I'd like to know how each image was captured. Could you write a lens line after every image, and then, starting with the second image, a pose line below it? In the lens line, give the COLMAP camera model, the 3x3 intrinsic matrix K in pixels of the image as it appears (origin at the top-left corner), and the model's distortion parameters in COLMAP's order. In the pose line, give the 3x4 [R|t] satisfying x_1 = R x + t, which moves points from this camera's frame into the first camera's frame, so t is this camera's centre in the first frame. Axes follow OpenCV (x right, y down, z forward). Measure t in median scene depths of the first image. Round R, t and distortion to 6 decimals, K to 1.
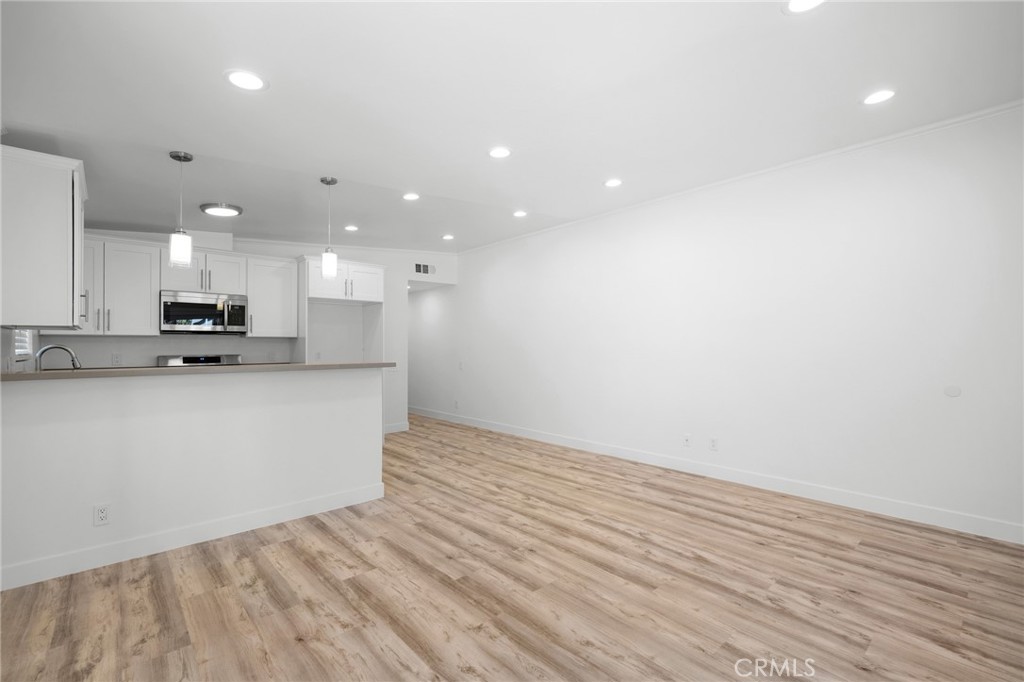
lens RADIAL K [[448.7, 0, 518.2], [0, 448.7, 341.3], [0, 0, 1]] dist [-0.000048, -0.000154]
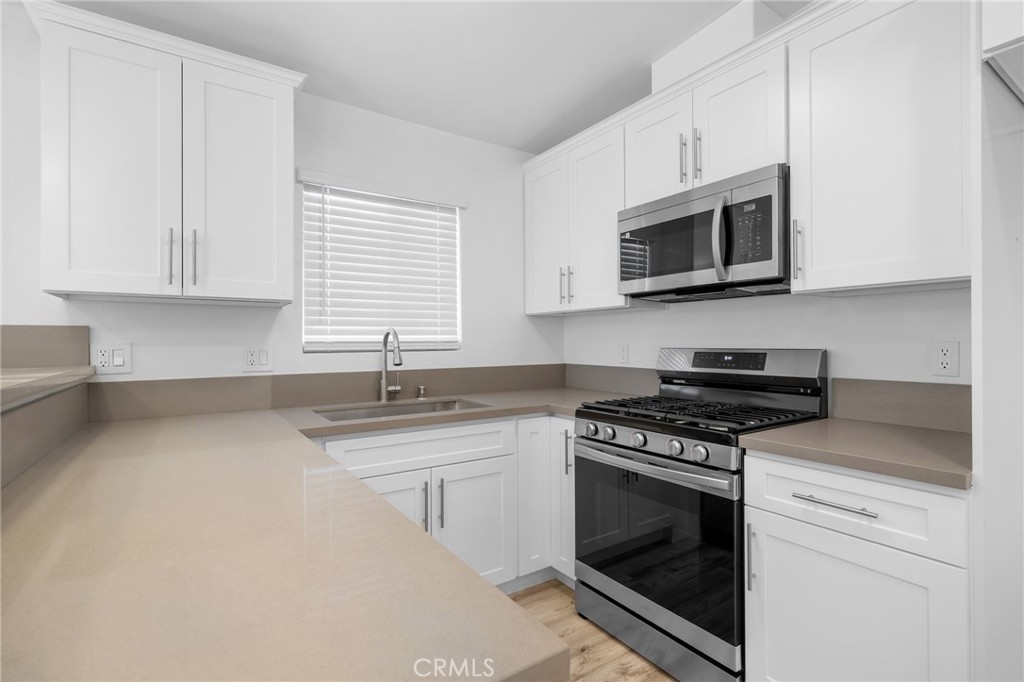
lens RADIAL K [[479.4, 0, 512.0], [0, 479.4, 341.0], [0, 0, 1]] dist [0.002000, -0.000066]
pose [[-0.153050, 0.004306, -0.988209, -0.379836], [0.018285, 0.999832, 0.001525, 0.030474], [0.988049, -0.017836, -0.153103, 1.338927]]
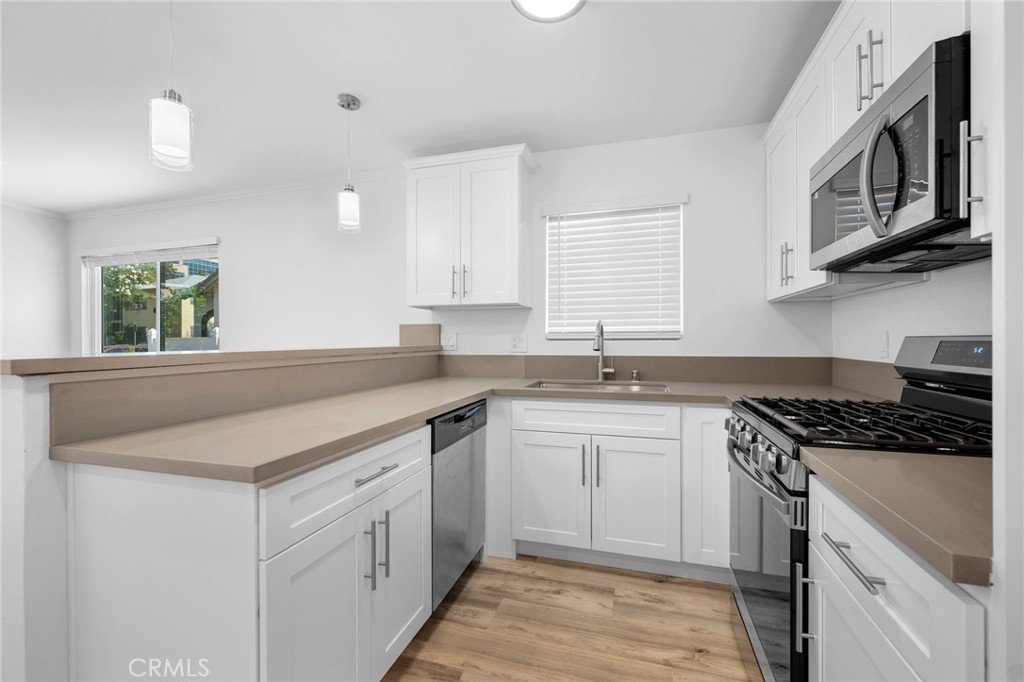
lens RADIAL K [[429.5, 0, 515.1], [0, 429.5, 341.5], [0, 0, 1]] dist [-0.000932, -0.000086]
pose [[-0.861474, 0.009635, -0.507710, -0.533831], [0.013435, 0.999902, -0.003819, 0.048741], [0.507623, -0.010111, -0.861520, 1.651409]]
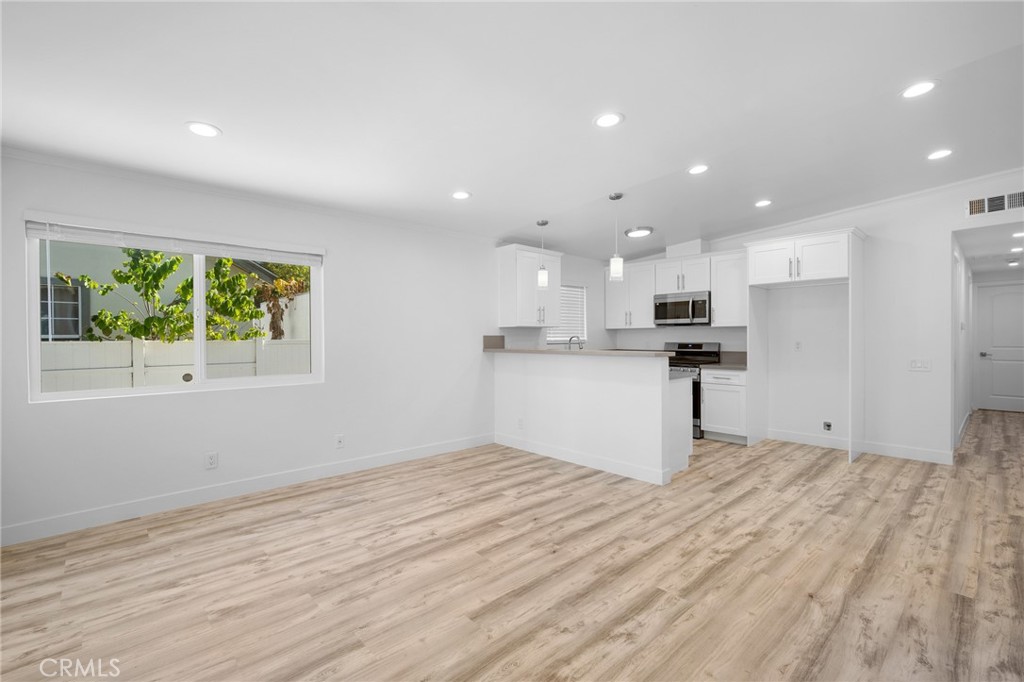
lens RADIAL K [[453.5, 0, 512.0], [0, 453.5, 341.0], [0, 0, 1]] dist [0.001722, -0.000394]
pose [[0.005771, 0.013100, -0.999898, 0.833352], [0.016709, 0.999773, 0.013195, 0.002559], [0.999844, -0.016784, 0.005551, 0.768273]]
